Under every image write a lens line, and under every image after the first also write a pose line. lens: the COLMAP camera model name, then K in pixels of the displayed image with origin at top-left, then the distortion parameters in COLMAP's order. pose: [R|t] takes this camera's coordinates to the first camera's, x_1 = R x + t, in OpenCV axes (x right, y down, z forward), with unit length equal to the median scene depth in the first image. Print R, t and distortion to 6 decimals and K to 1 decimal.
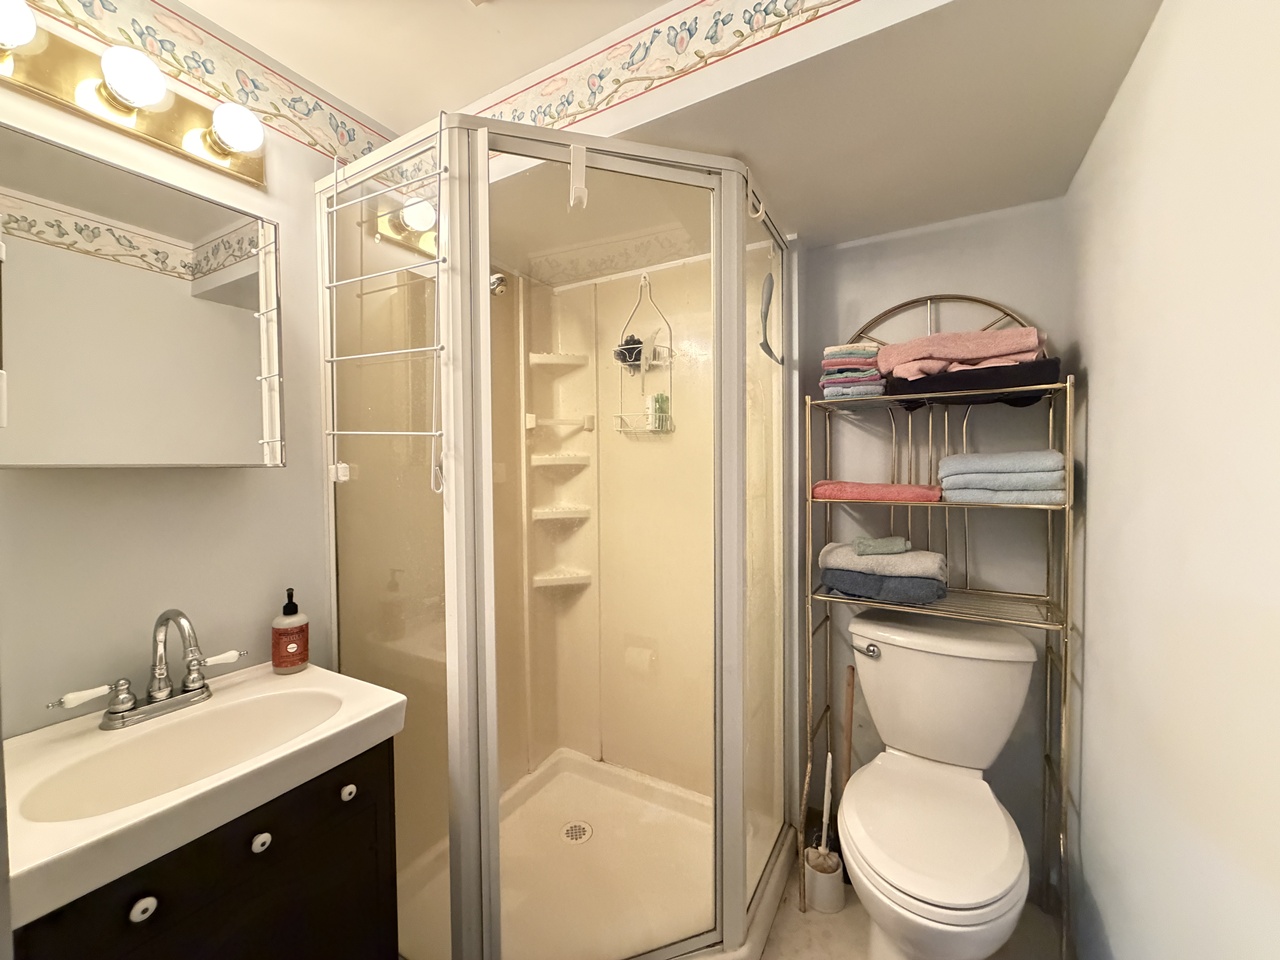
lens RADIAL K [[507.4, 0, 644.2], [0, 507.4, 478.4], [0, 0, 1]] dist [-0.001638, 0.000486]
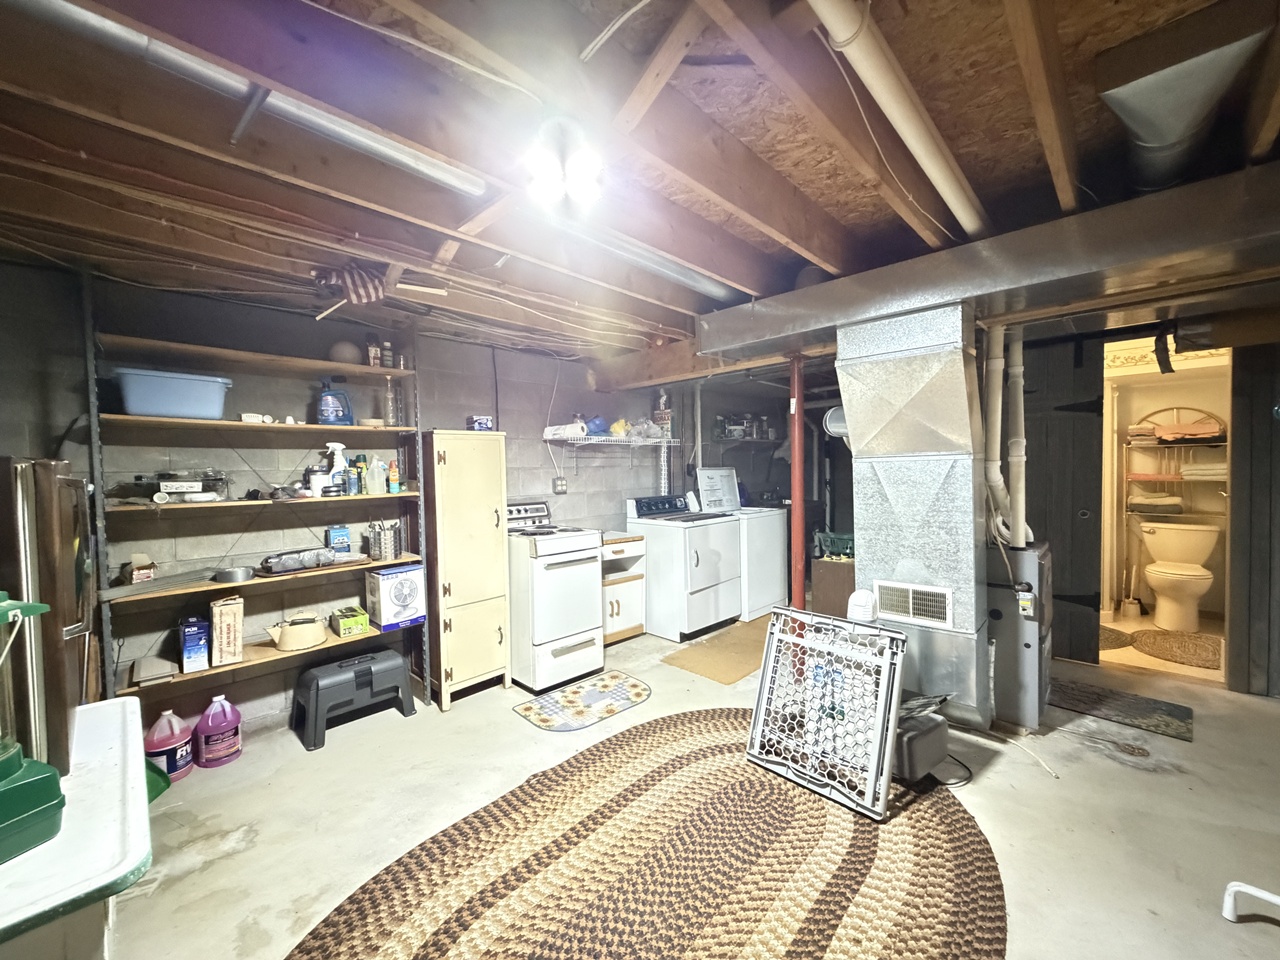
lens RADIAL K [[507.4, 0, 636.5], [0, 507.4, 480.6], [0, 0, 1]] dist [-0.001638, 0.000486]
pose [[0.970476, -0.011175, -0.240940, -1.770244], [0.013424, 0.999880, 0.007695, -0.013973], [0.240825, -0.010702, 0.970509, -2.612350]]
